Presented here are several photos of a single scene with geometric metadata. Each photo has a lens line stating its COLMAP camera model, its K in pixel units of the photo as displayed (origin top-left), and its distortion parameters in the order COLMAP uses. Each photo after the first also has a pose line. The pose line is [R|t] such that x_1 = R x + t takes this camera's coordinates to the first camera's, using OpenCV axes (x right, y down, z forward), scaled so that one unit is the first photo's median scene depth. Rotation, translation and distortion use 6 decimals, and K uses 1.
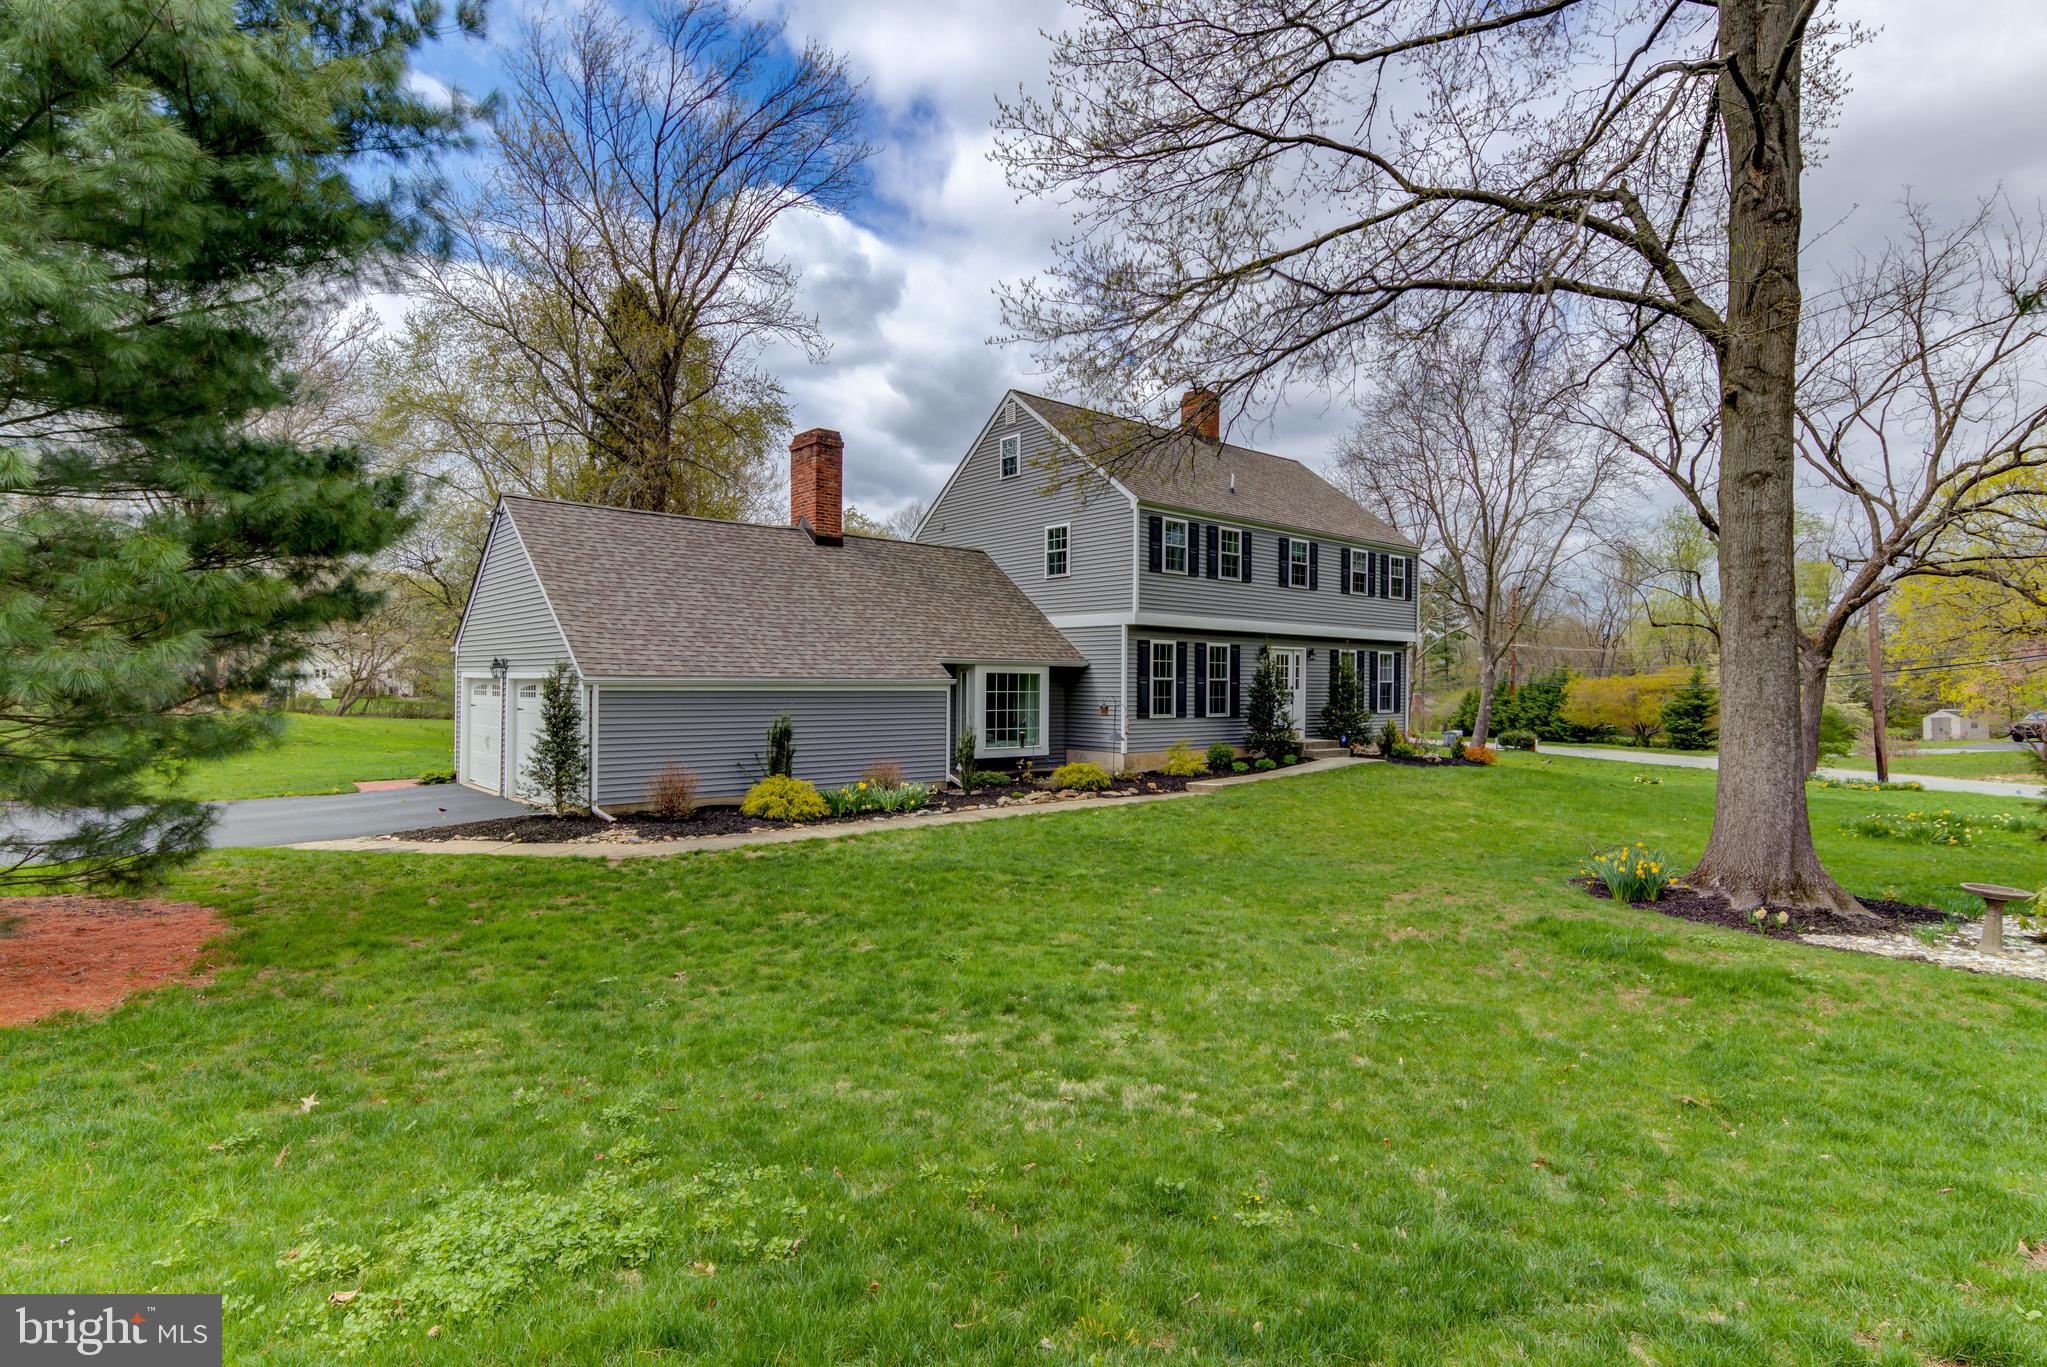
lens RADIAL K [[1011.4, 0, 1023.5], [0, 1011.4, 683.5], [0, 0, 1]] dist [0.017124, -0.000068]
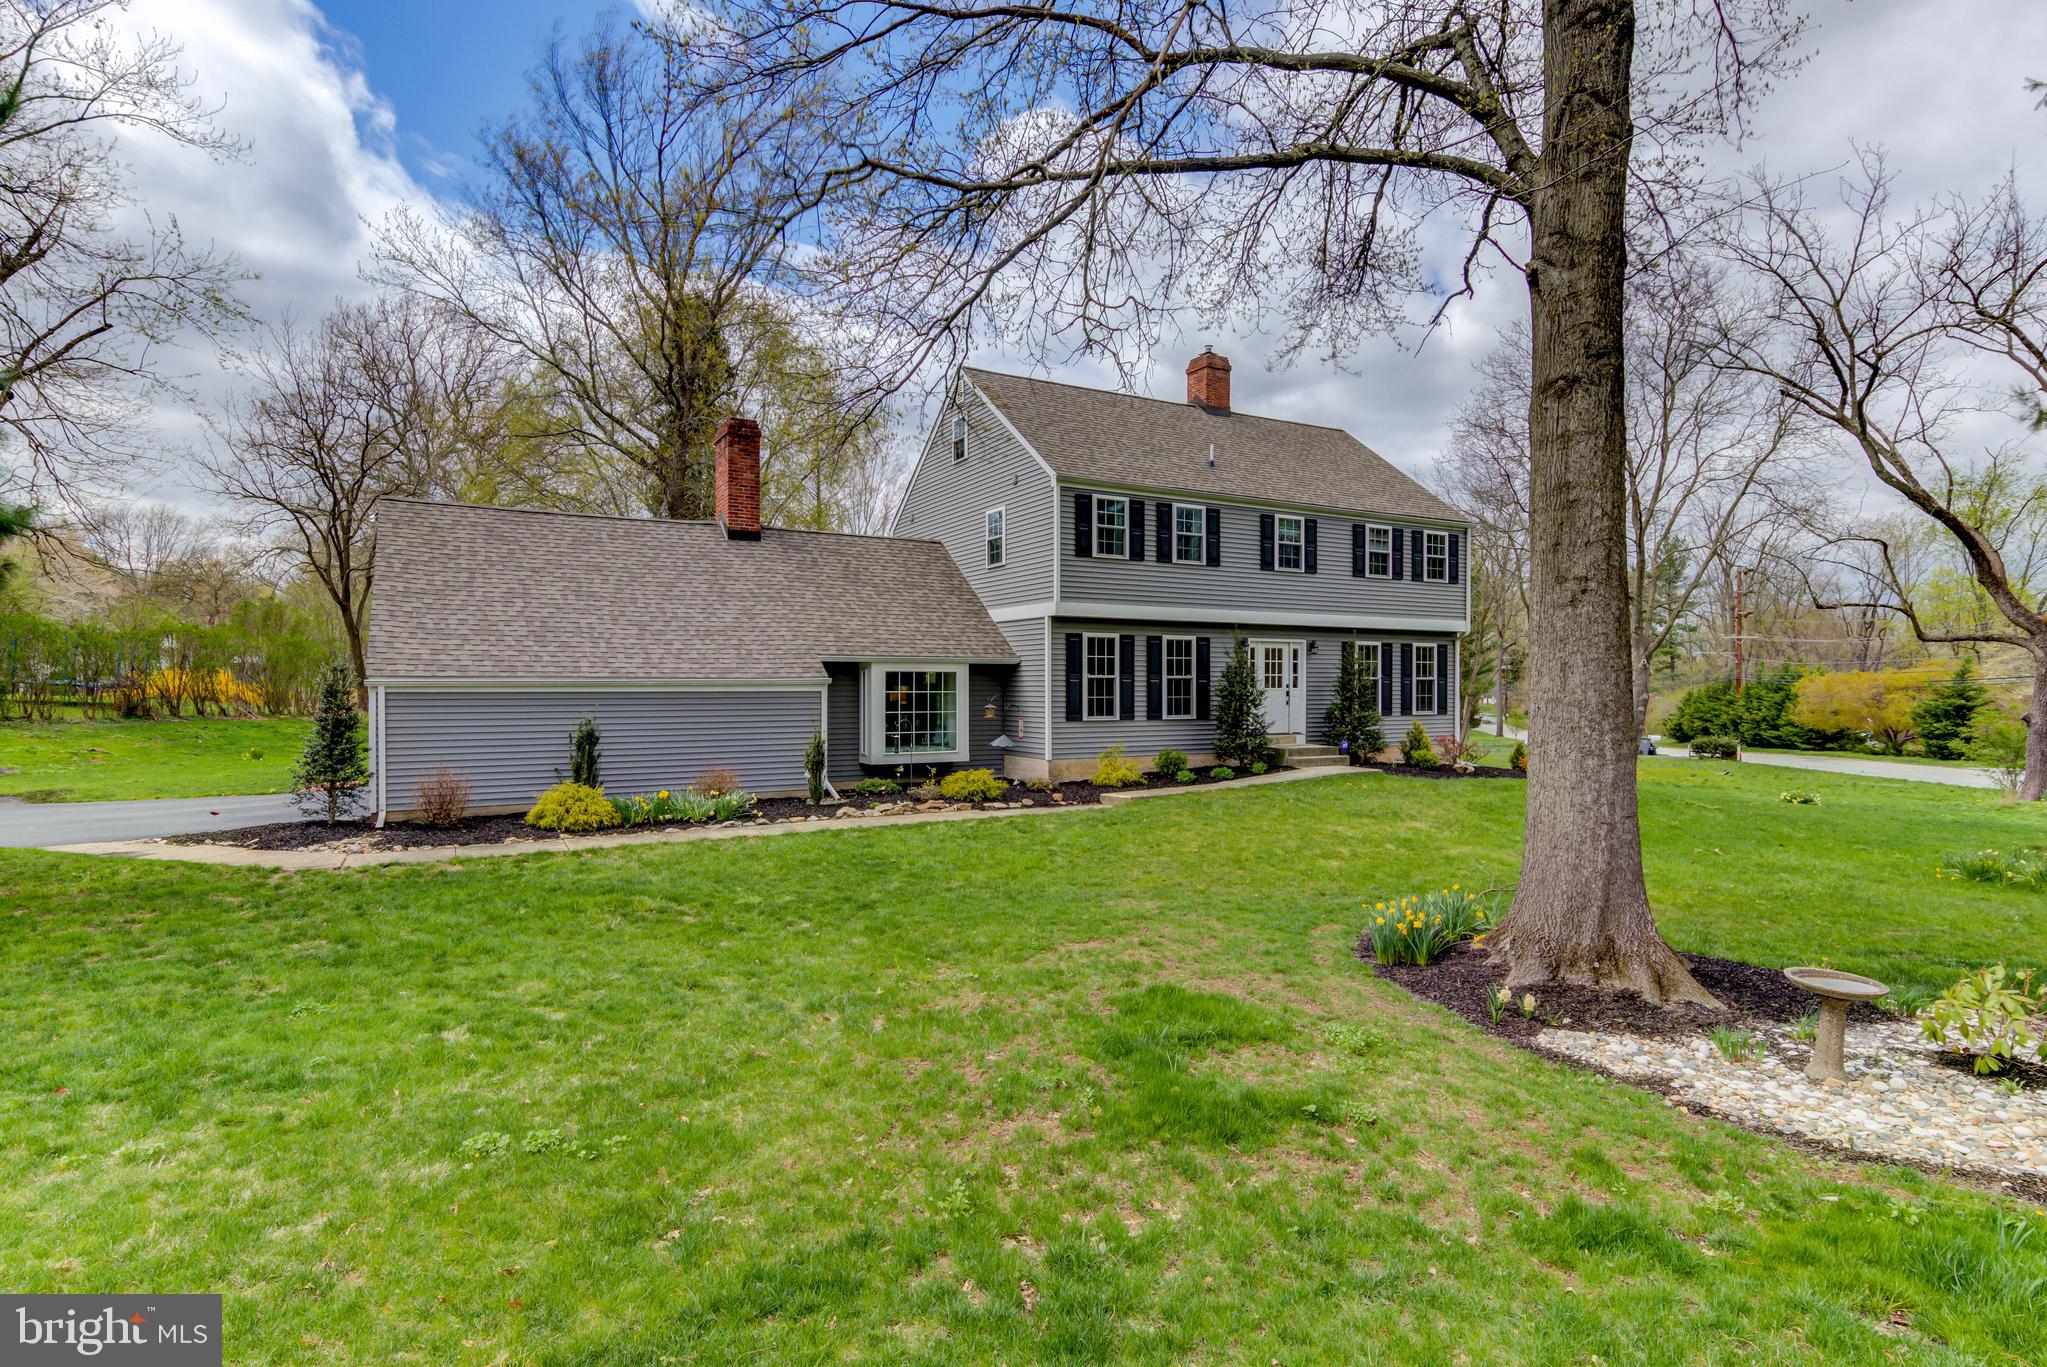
lens RADIAL K [[1011.4, 0, 1023.5], [0, 1011.4, 683.5], [0, 0, 1]] dist [0.017124, -0.000068]
pose [[0.980299, -0.007699, -0.197369, 0.248546], [0.007053, 0.999967, -0.003978, 0.004721], [0.197393, 0.002508, 0.980321, 0.113193]]
